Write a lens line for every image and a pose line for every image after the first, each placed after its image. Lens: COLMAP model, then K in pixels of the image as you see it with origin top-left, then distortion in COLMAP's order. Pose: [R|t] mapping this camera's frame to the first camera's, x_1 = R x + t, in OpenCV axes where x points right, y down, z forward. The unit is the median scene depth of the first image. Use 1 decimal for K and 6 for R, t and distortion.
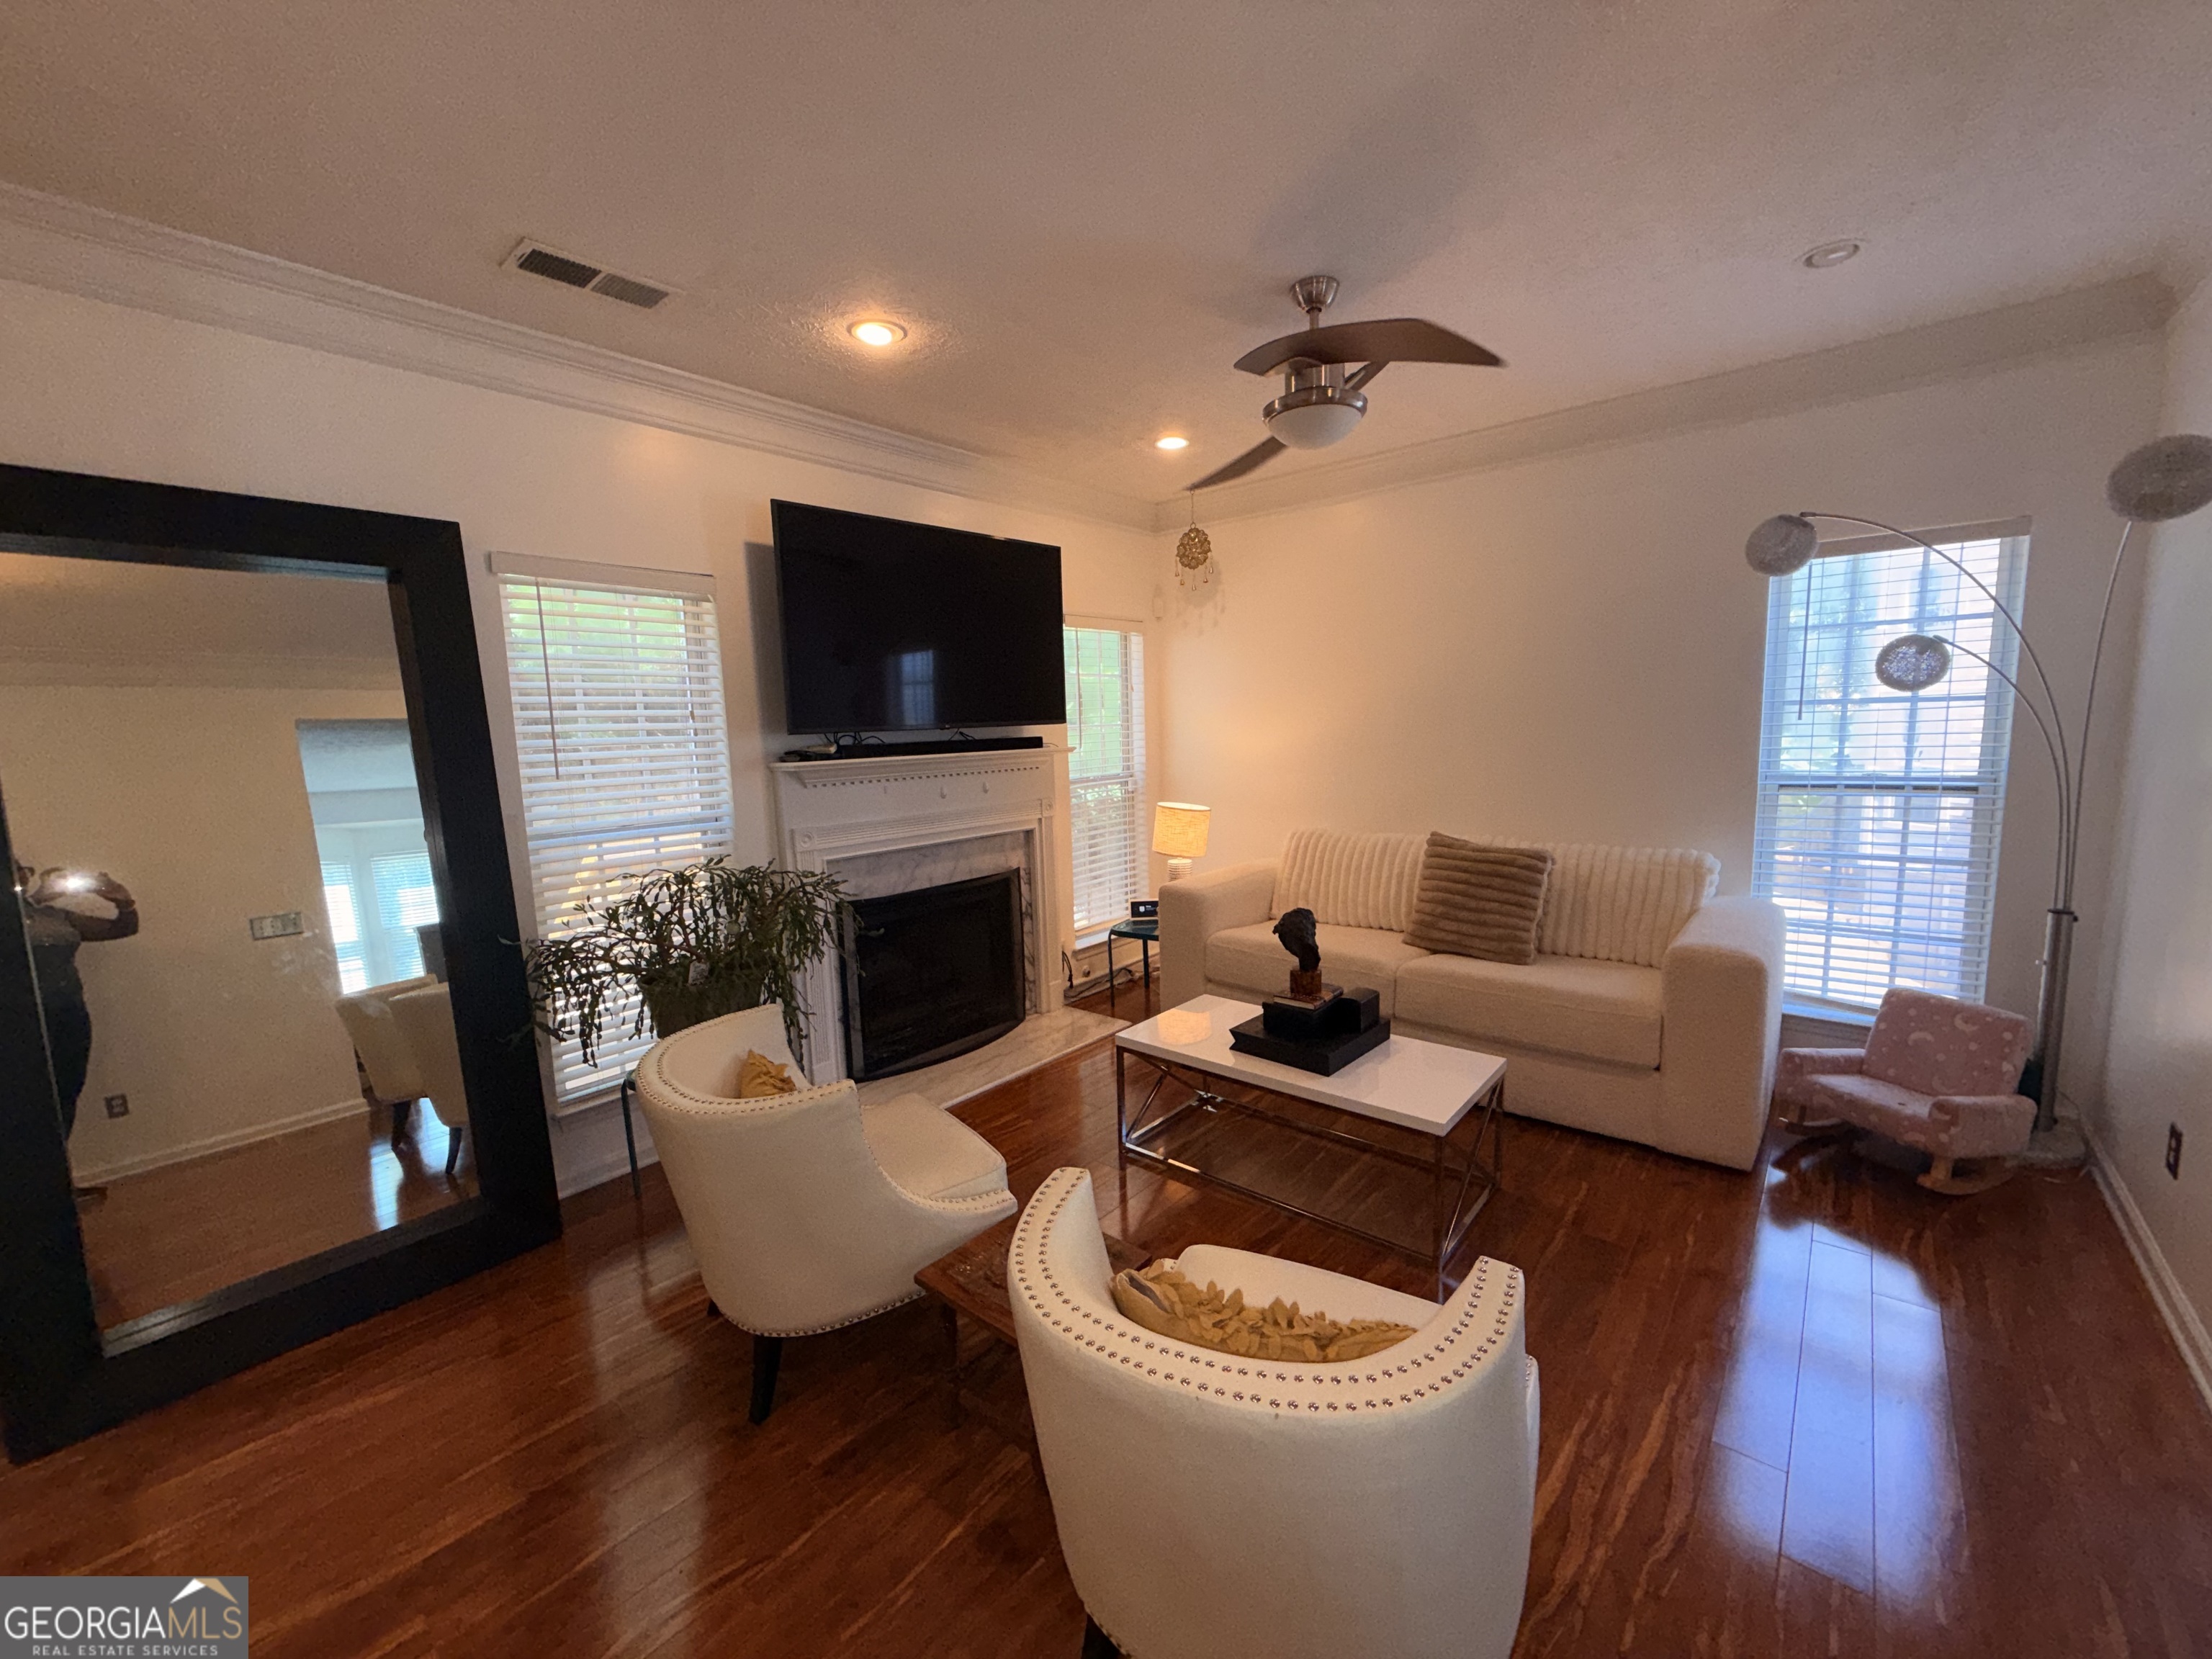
lens RADIAL K [[870.8, 0, 1100.0], [0, 870.8, 831.5], [0, 0, 1]] dist [-0.000053, 0.000034]
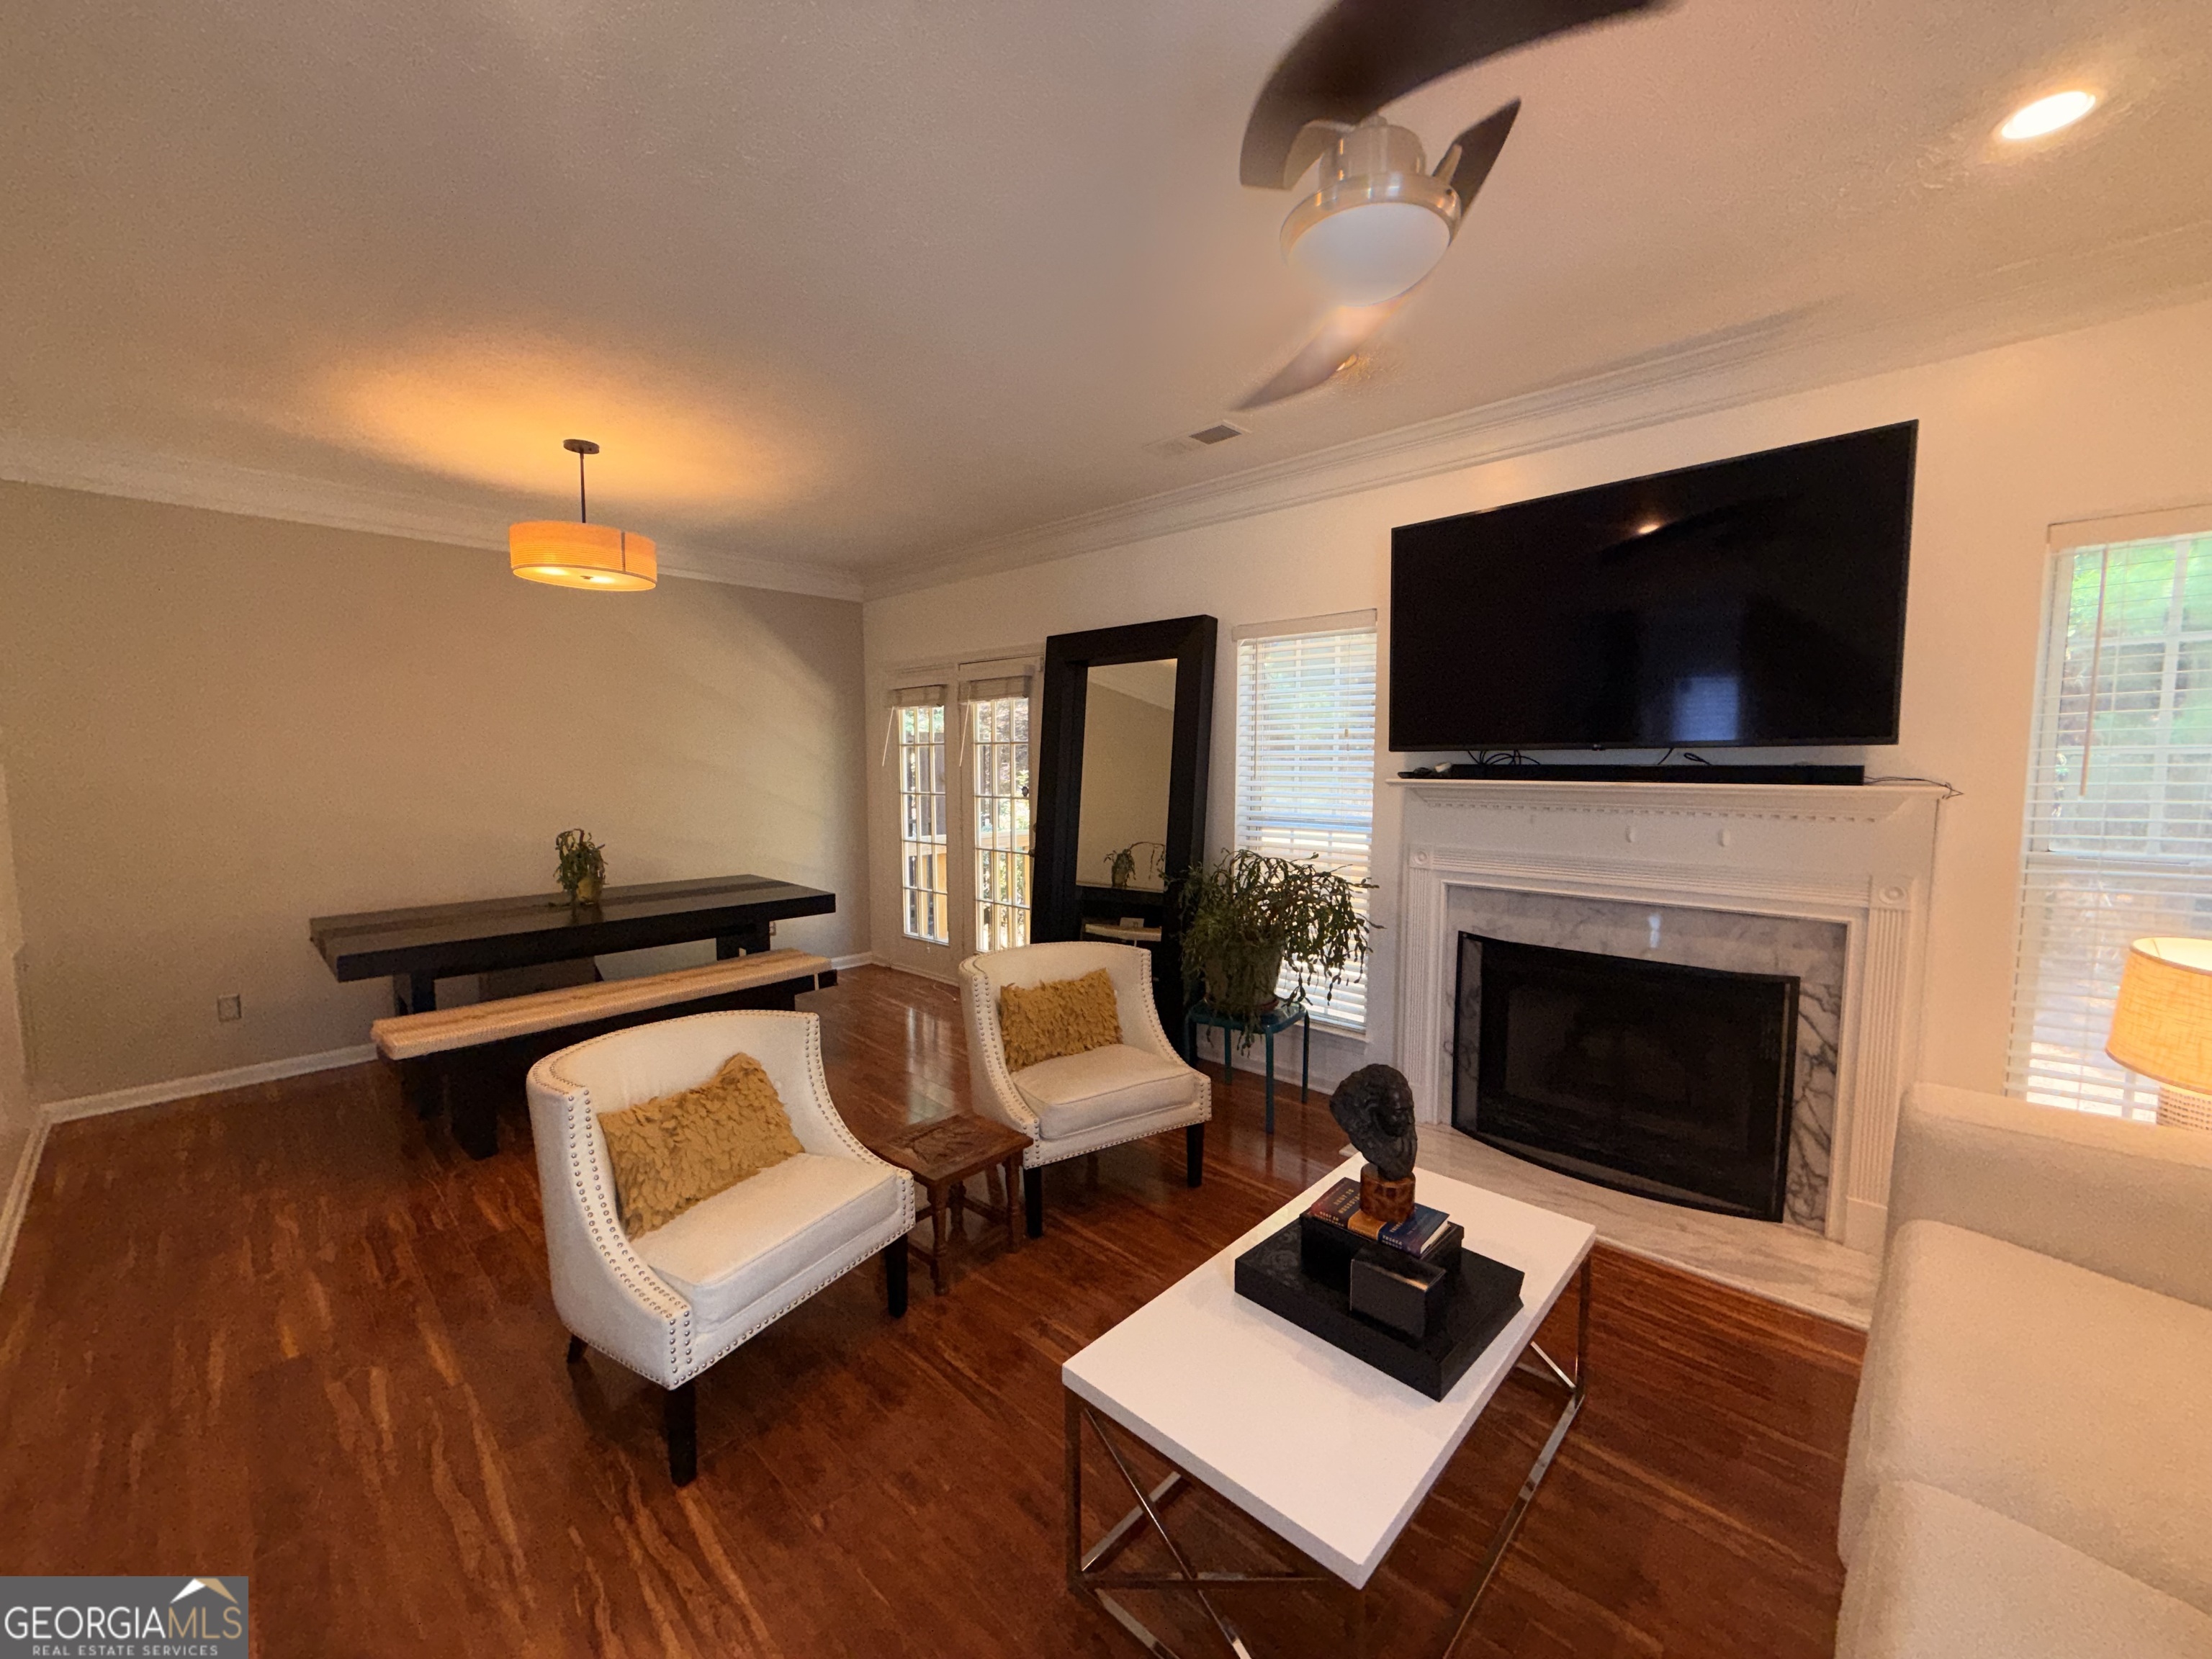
lens RADIAL K [[870.8, 0, 1100.0], [0, 870.8, 831.5], [0, 0, 1]] dist [-0.000053, 0.000034]
pose [[-0.039060, 0.112012, -0.992939, 0.599267], [-0.120325, 0.985939, 0.115956, -0.081759], [0.991966, 0.124004, -0.025033, 0.592246]]
